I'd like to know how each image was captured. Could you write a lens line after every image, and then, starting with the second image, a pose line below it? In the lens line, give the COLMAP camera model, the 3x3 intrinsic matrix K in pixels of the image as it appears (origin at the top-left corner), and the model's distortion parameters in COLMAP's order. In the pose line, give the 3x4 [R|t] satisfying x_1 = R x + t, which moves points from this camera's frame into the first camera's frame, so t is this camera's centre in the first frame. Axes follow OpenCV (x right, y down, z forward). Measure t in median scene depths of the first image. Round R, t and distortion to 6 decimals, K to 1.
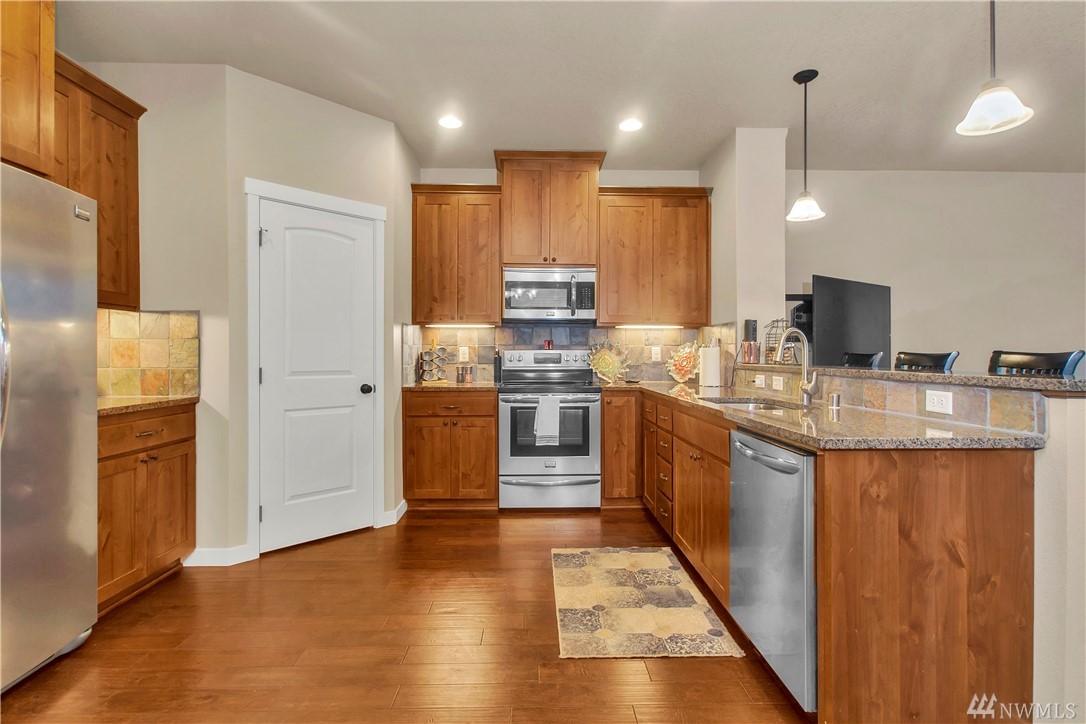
lens RADIAL K [[535.0, 0, 544.4], [0, 535.0, 354.3], [0, 0, 1]] dist [-0.000525, 0.002799]
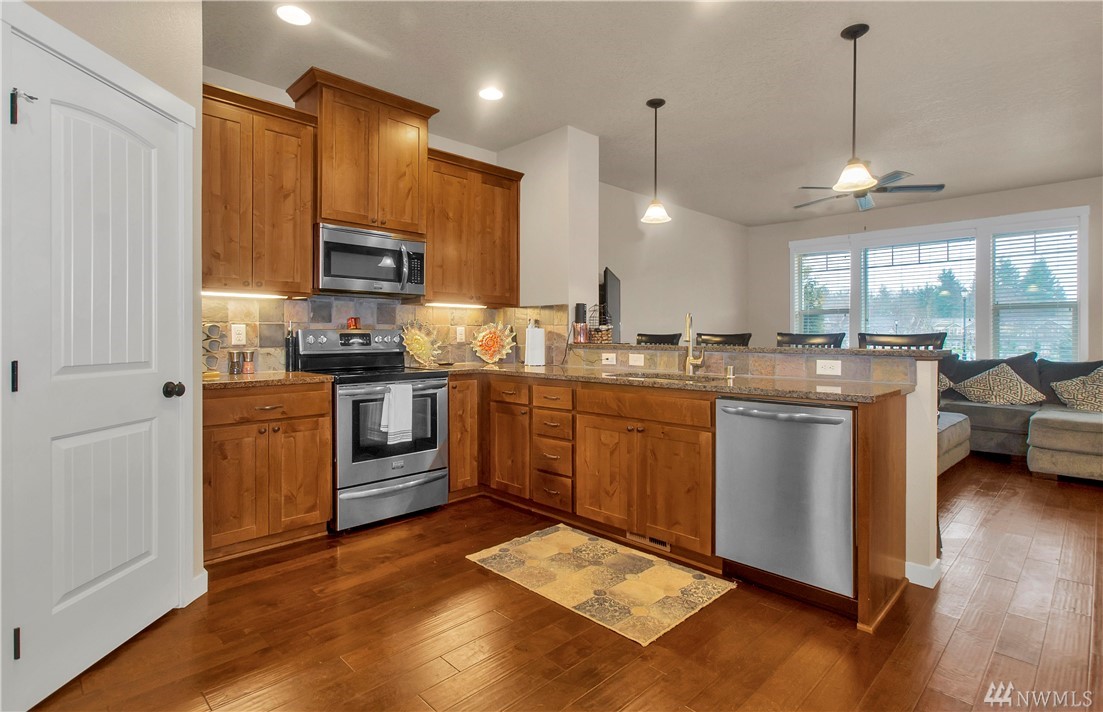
lens RADIAL K [[547.6, 0, 556.0], [0, 547.6, 335.1], [0, 0, 1]] dist [-0.001382, 0.003638]
pose [[0.727030, 0.000371, 0.686605, -0.502153], [-0.001046, 0.999999, 0.000567, -0.000189], [-0.686605, -0.001131, 0.727030, 0.250905]]
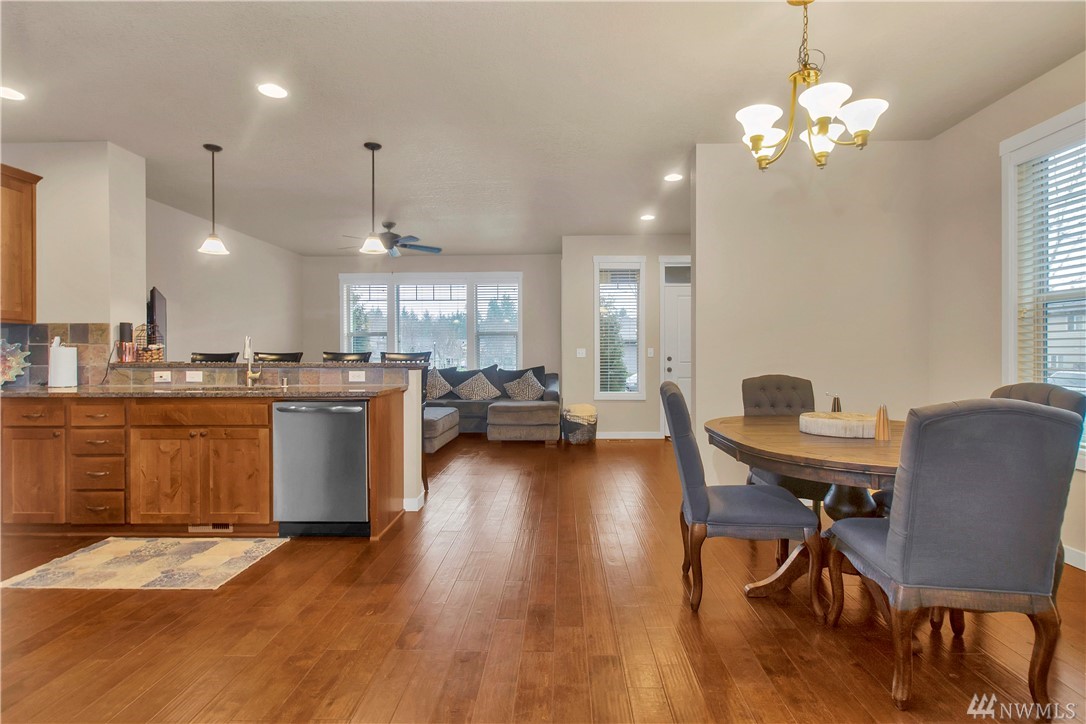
lens RADIAL K [[535.0, 0, 546.2], [0, 535.0, 356.7], [0, 0, 1]] dist [-0.000525, 0.002799]
pose [[0.054576, -0.006852, 0.998486, -0.786364], [0.001353, 0.999976, 0.006788, -0.000938], [-0.998509, 0.000980, 0.054584, 0.086638]]
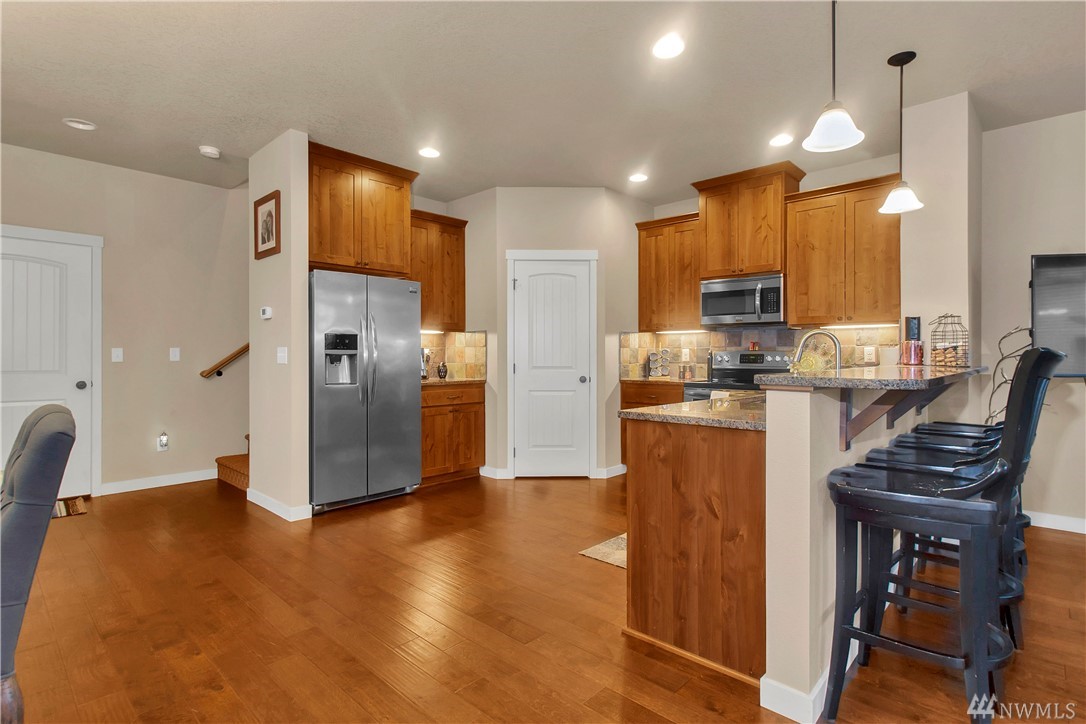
lens RADIAL K [[535.9, 0, 548.4], [0, 535.9, 356.2], [0, 0, 1]] dist [-0.014047, 0.000727]
pose [[0.712779, -0.000304, -0.701389, 0.686005], [0.001265, 0.999999, 0.000852, 0.001328], [0.701388, -0.001495, 0.712778, -0.101675]]
